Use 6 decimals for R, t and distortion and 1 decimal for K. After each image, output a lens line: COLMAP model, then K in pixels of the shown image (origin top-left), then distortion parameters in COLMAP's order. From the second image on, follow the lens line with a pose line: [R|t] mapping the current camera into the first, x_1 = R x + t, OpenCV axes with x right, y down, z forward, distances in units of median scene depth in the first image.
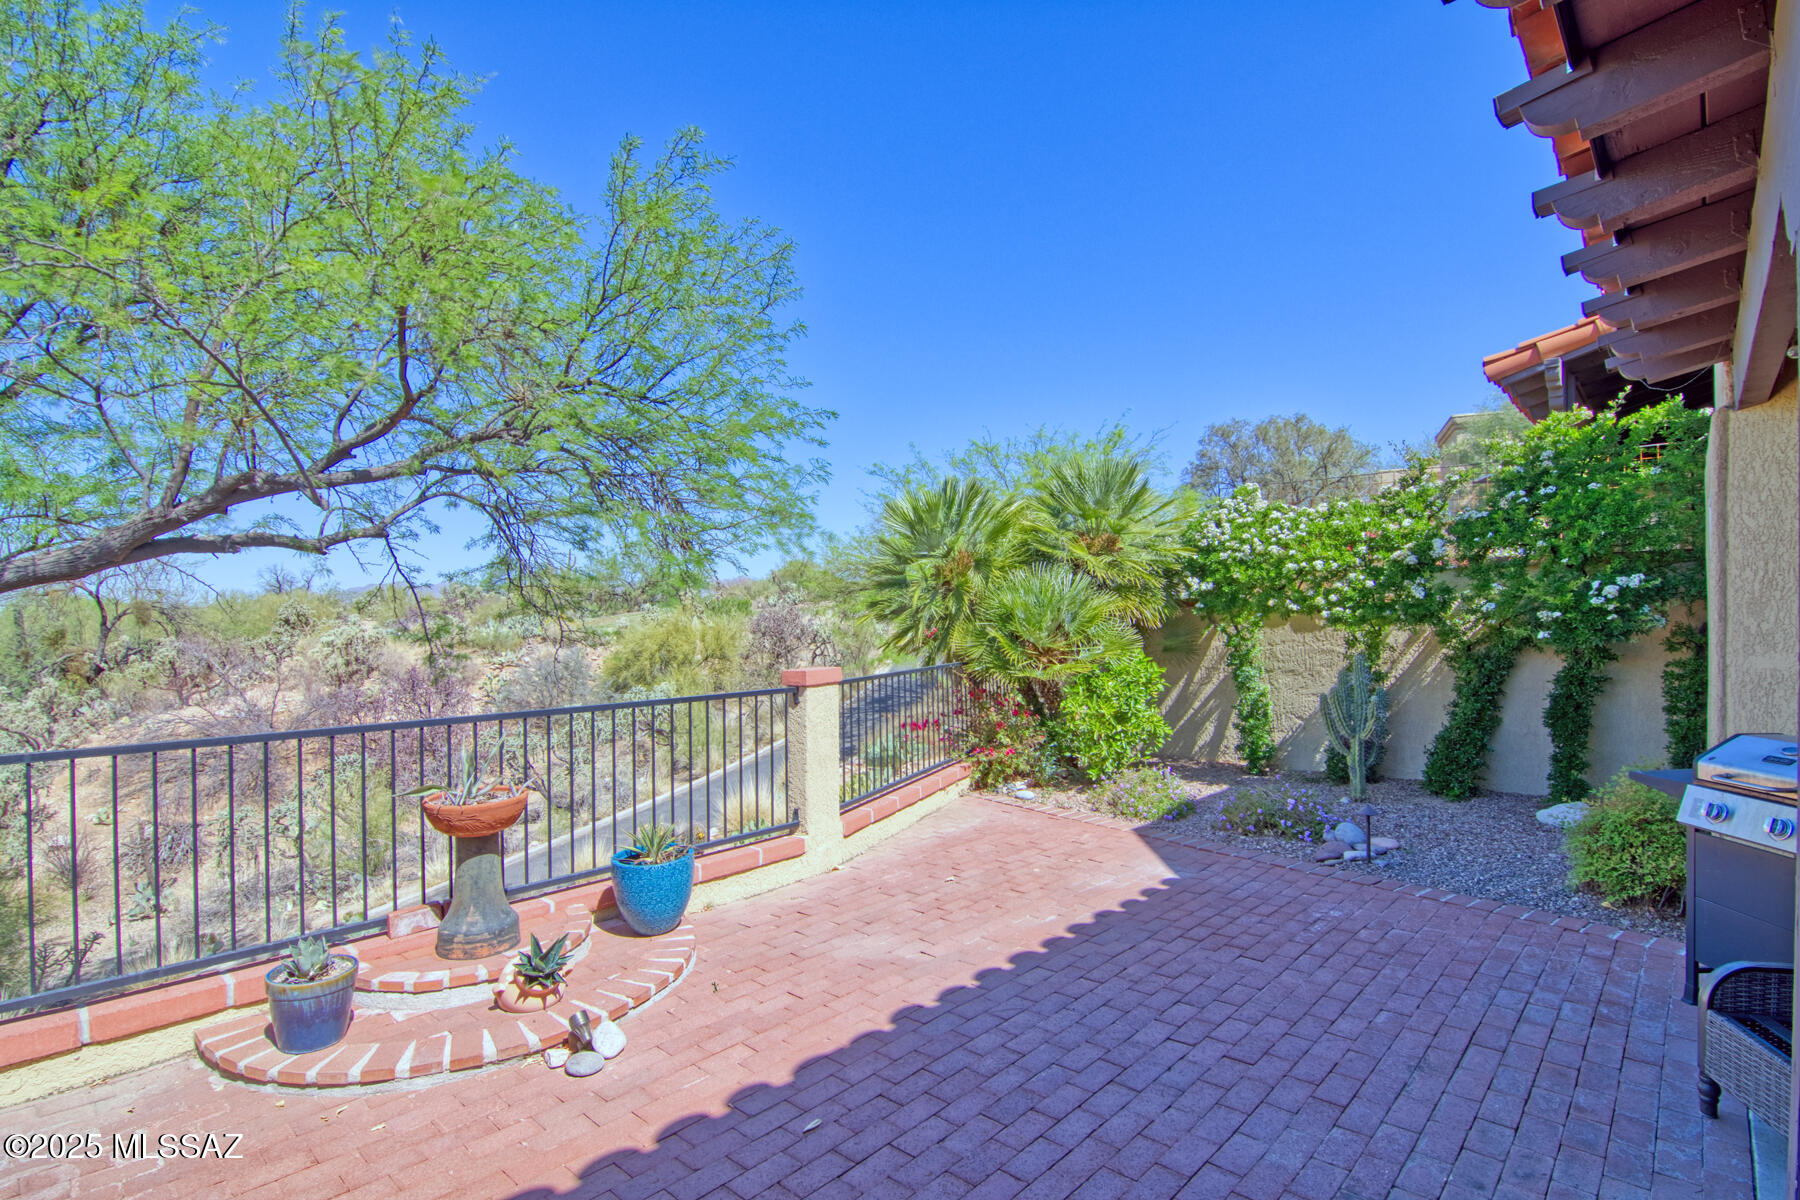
lens RADIAL K [[864.5, 0, 896.4], [0, 864.5, 605.5], [0, 0, 1]] dist [-0.007382, -0.008500]
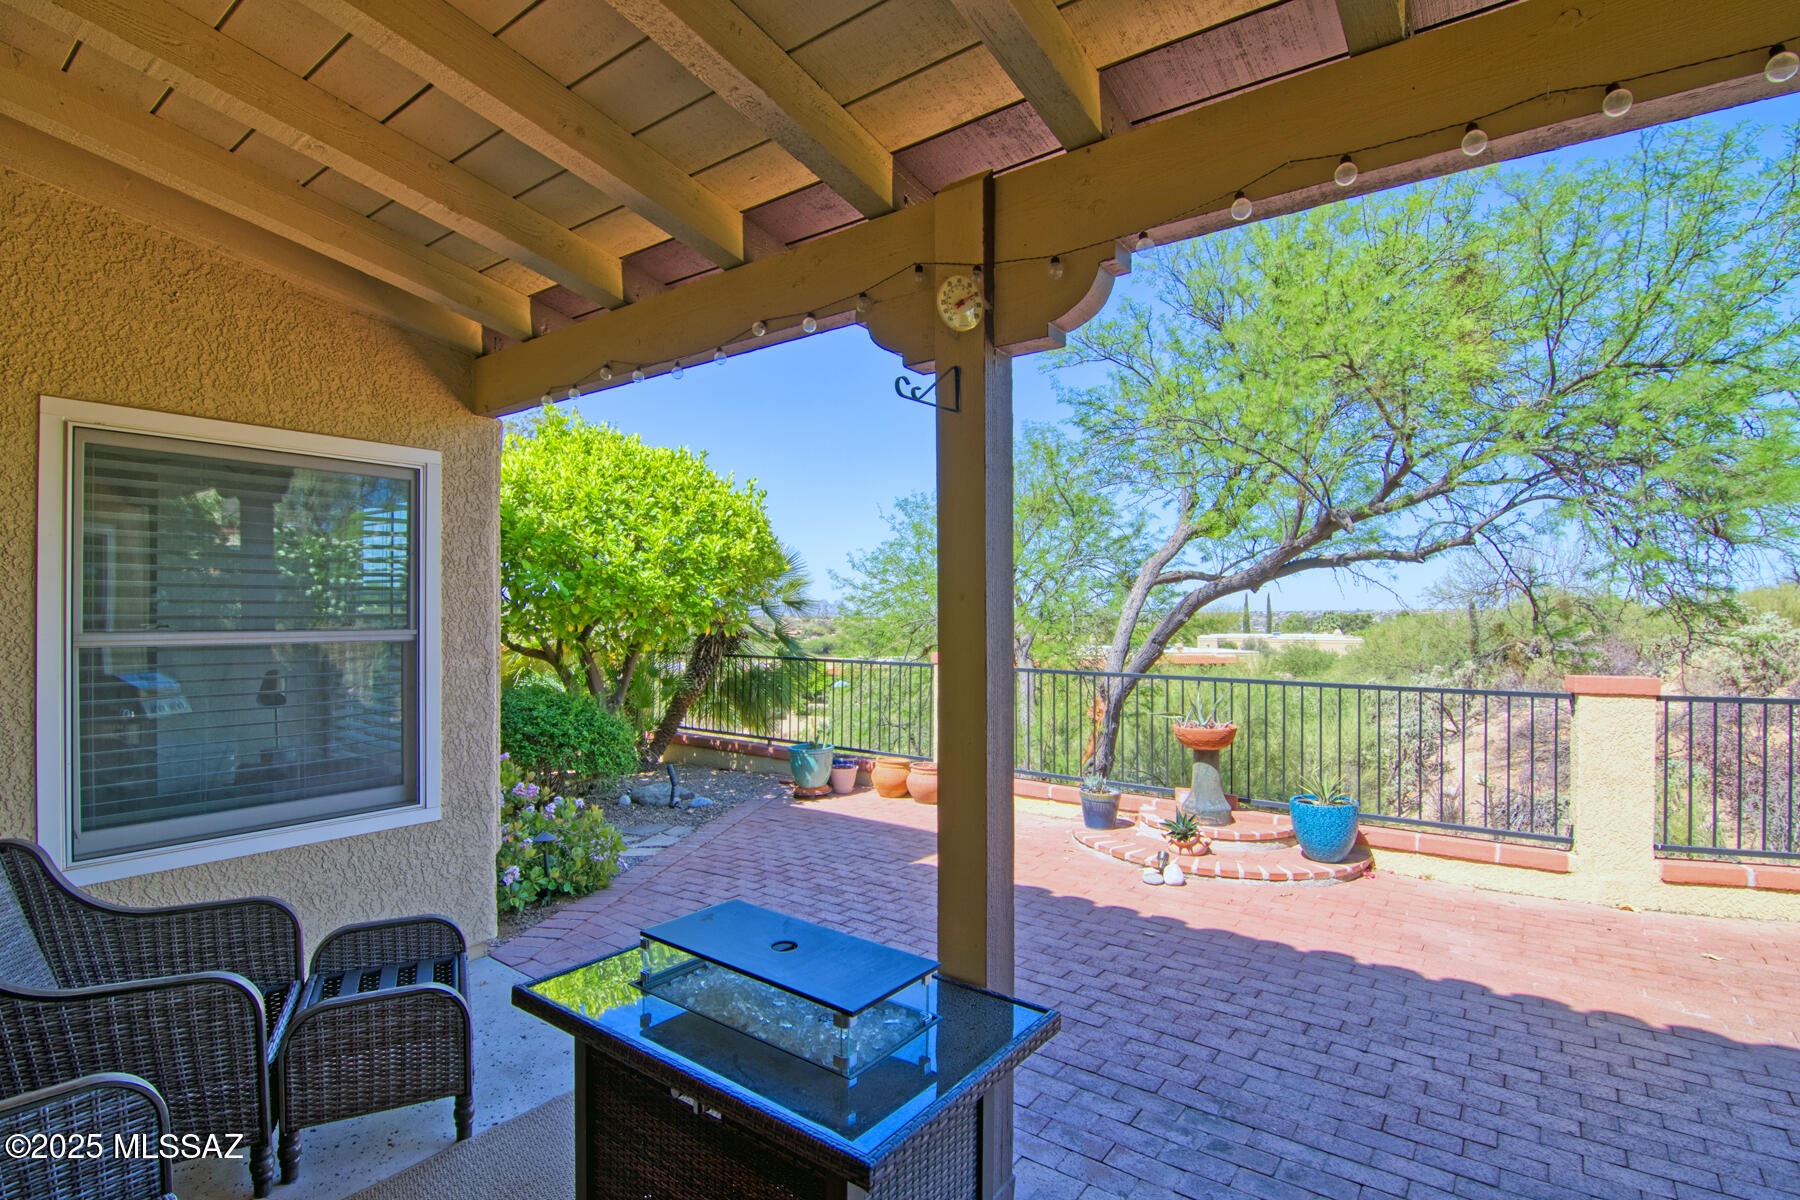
lens RADIAL K [[864.5, 0, 899.2], [0, 864.5, 606.7], [0, 0, 1]] dist [-0.007382, -0.008500]
pose [[0.115071, 0.001973, -0.993355, 0.557586], [0.004501, 0.999987, 0.002508, -0.003620], [0.993347, -0.004760, 0.115061, 0.138604]]
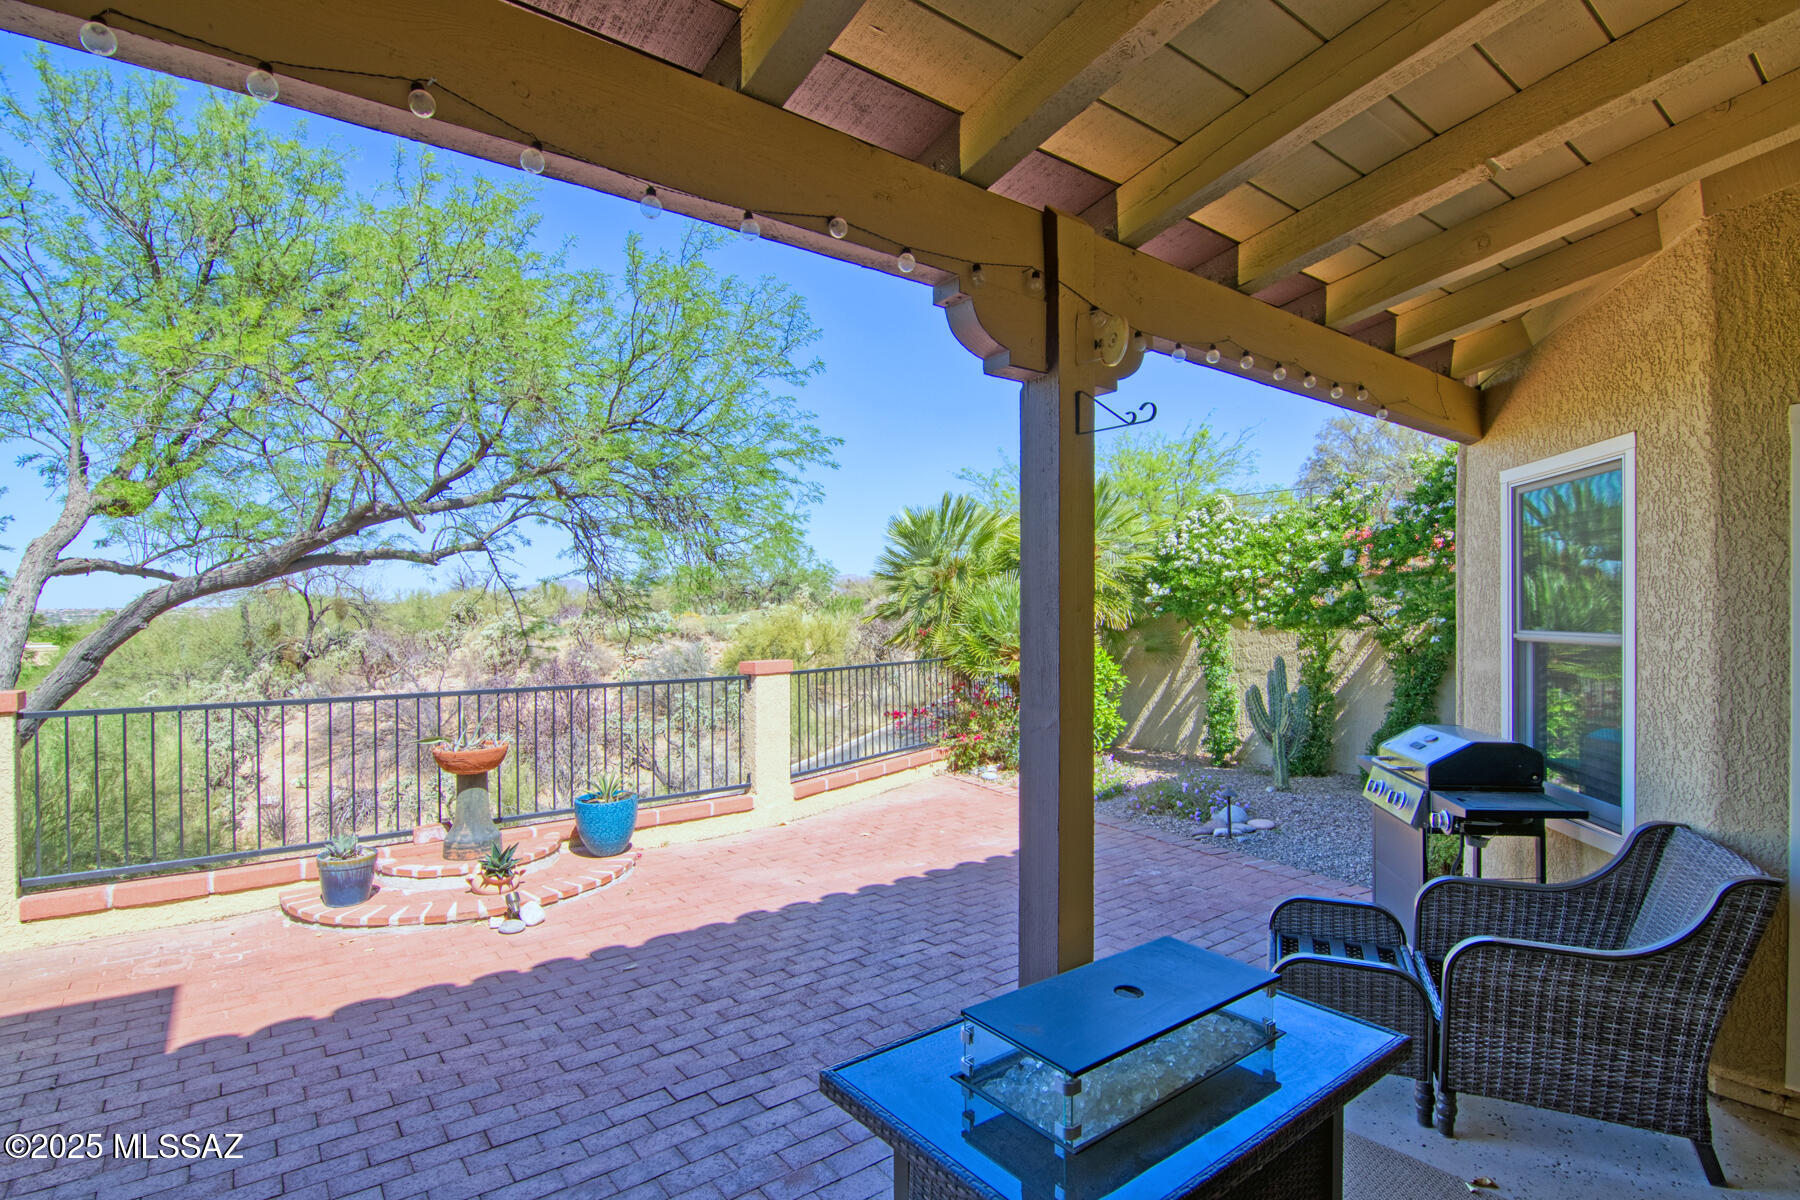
lens RADIAL K [[864.5, 0, 896.6], [0, 864.5, 603.5], [0, 0, 1]] dist [-0.007382, -0.008500]
pose [[0.987327, 0.003447, -0.158664, 0.226028], [-0.003387, 0.999994, 0.000649, -0.008067], [0.158665, -0.000103, 0.987332, -0.149207]]
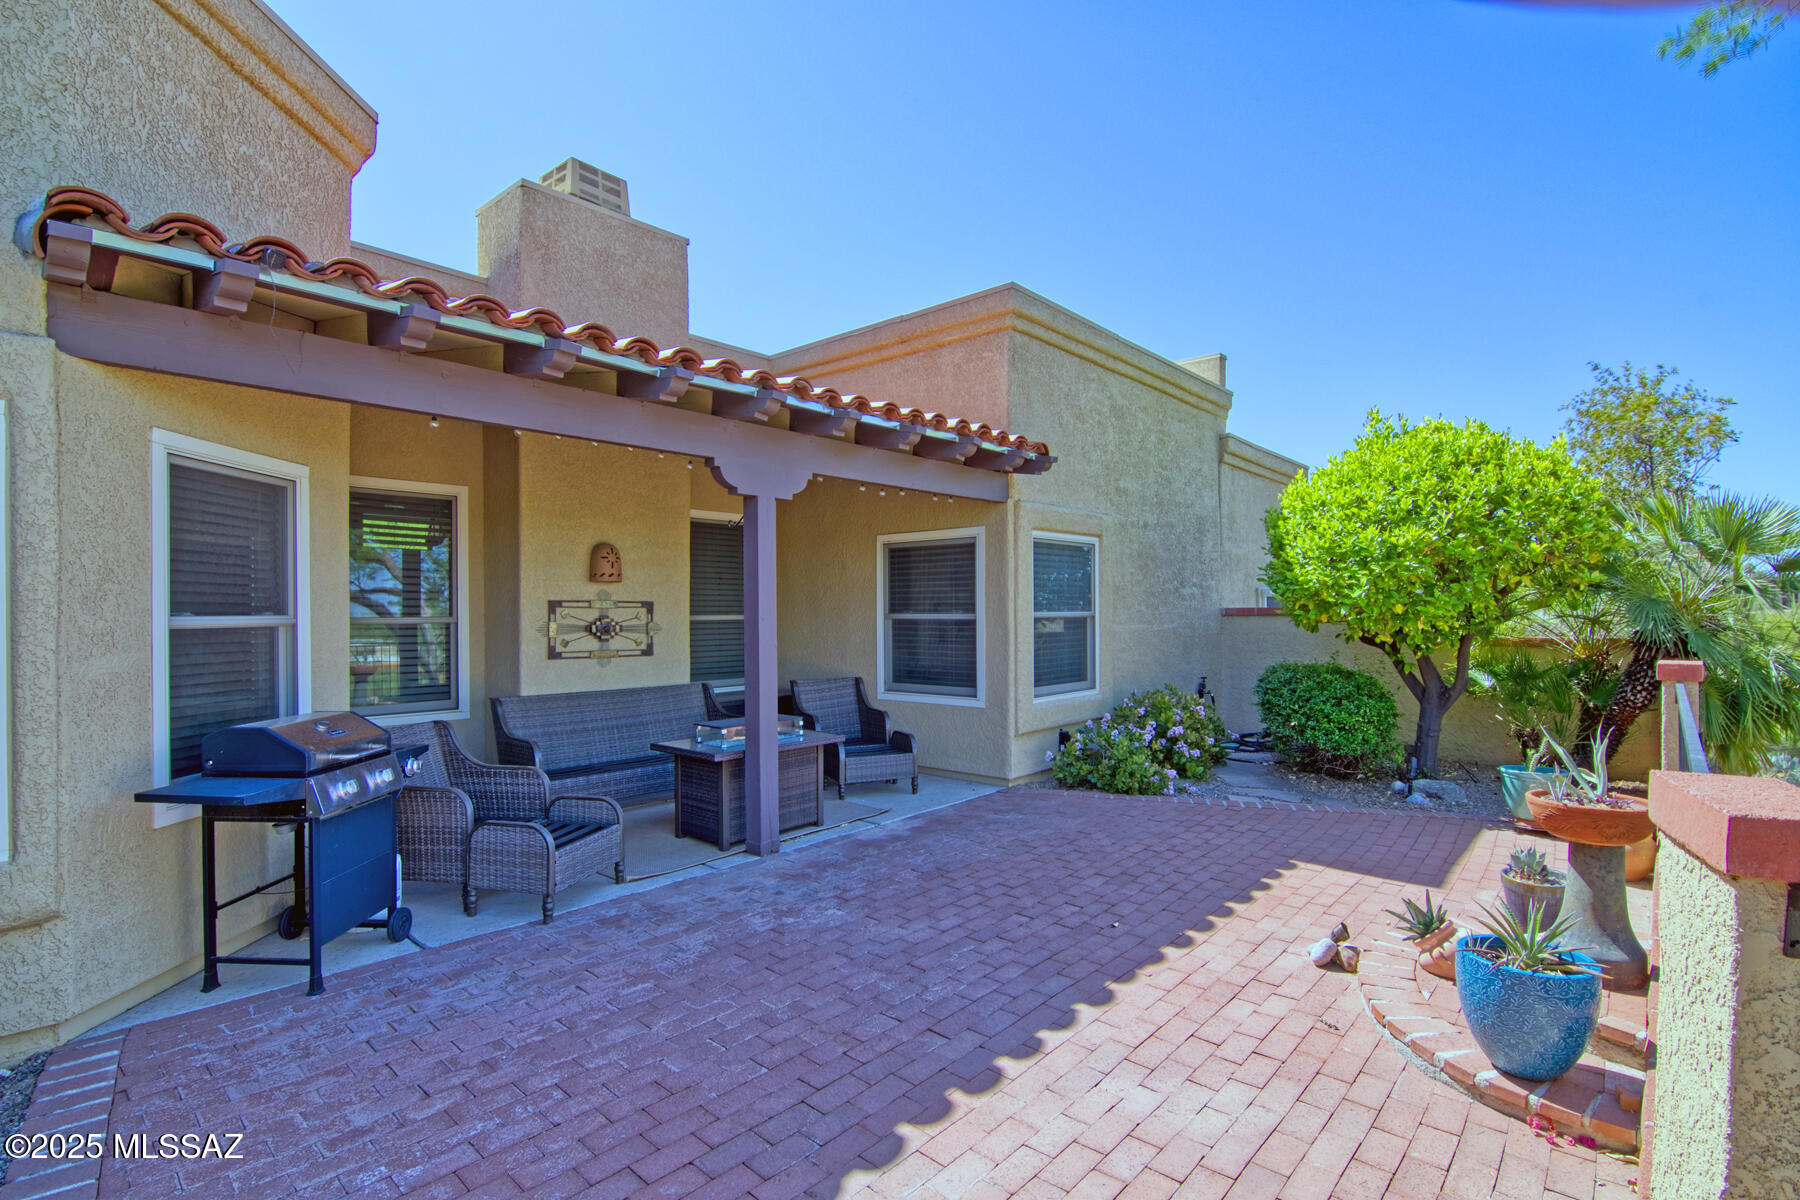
lens RADIAL K [[864.5, 0, 896.4], [0, 864.5, 605.0], [0, 0, 1]] dist [-0.007382, -0.008500]
pose [[-0.999558, 0.011552, -0.027408, 0.131551], [0.011960, 0.999819, -0.014767, 0.014320], [0.027232, -0.015088, -0.999515, 1.000888]]
